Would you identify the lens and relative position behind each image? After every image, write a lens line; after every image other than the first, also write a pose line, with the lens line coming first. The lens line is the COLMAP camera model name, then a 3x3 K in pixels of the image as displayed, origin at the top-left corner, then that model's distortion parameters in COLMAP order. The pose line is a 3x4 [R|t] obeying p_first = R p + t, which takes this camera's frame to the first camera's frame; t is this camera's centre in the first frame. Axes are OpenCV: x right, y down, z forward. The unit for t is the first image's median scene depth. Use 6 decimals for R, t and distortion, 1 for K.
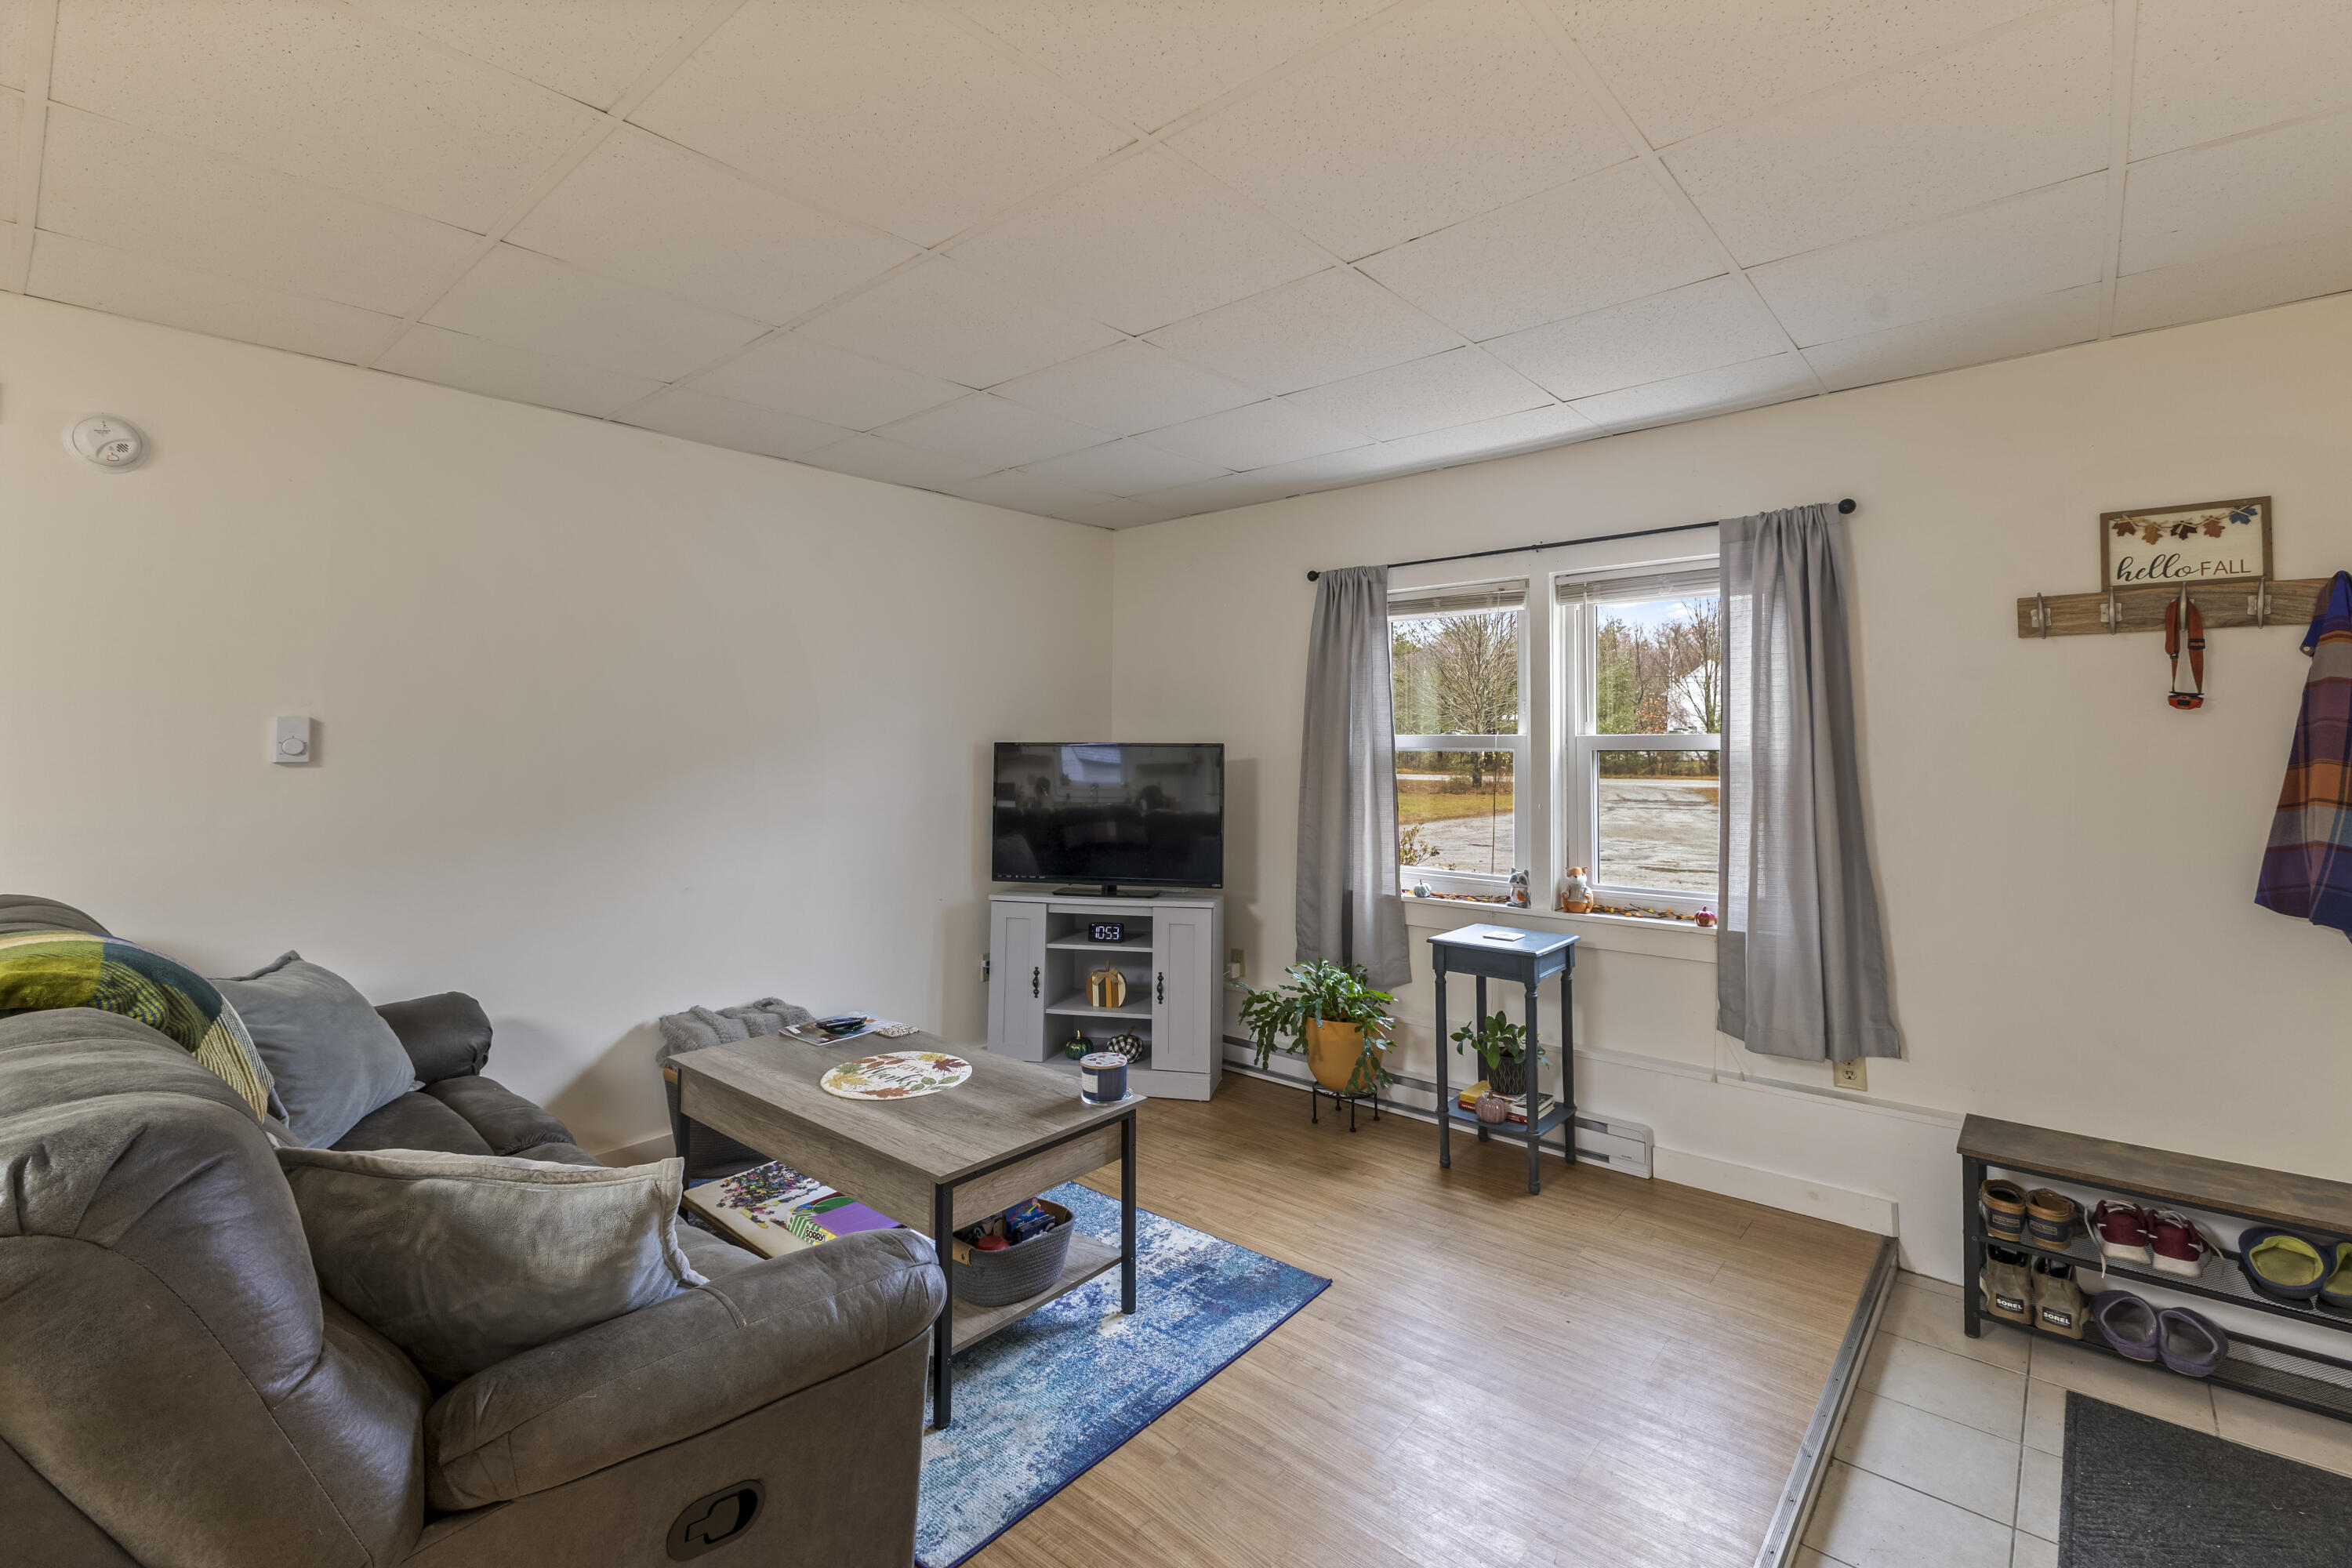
lens RADIAL K [[1008.8, 0, 1189.4], [0, 1008.8, 711.6], [0, 0, 1]] dist [0.009600, -0.003642]
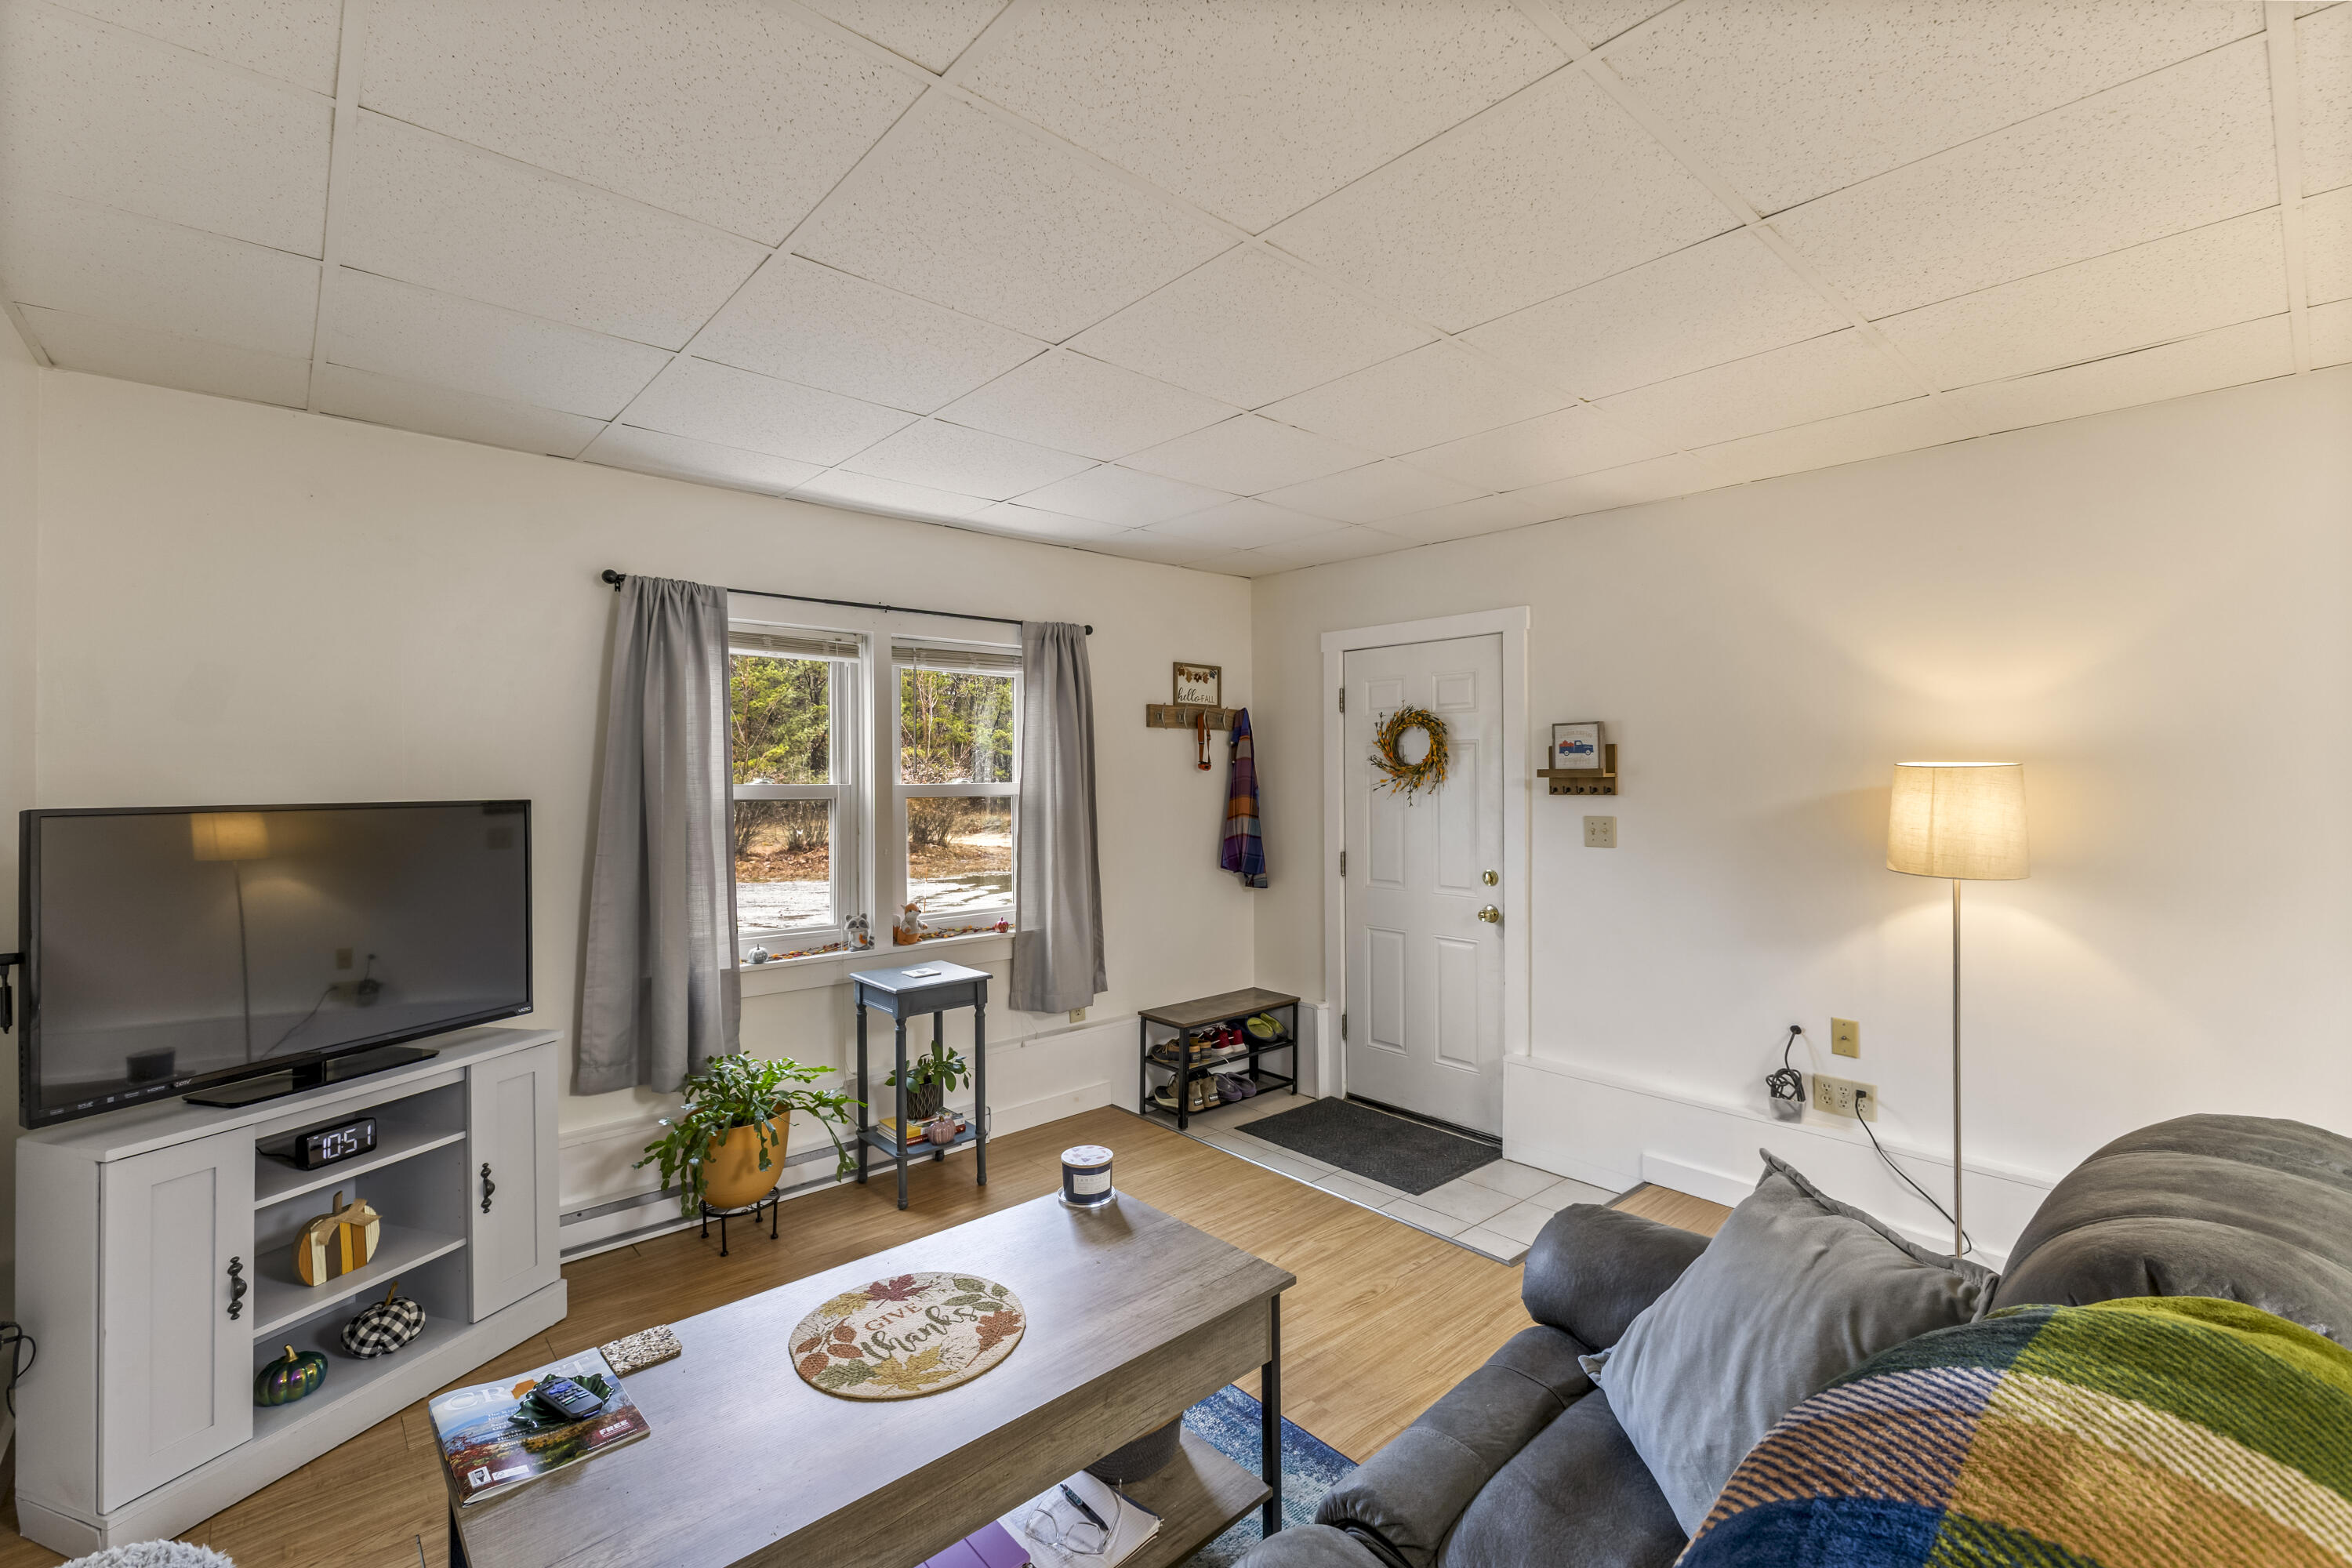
lens RADIAL K [[1008.8, 0, 1158.4], [0, 1008.8, 771.7], [0, 0, 1]] dist [0.009600, -0.003642]
pose [[0.155750, 0.001644, 0.987795, -0.728508], [-0.032111, 0.999479, 0.003399, -0.003598], [-0.987274, -0.032248, 0.155722, 0.607127]]
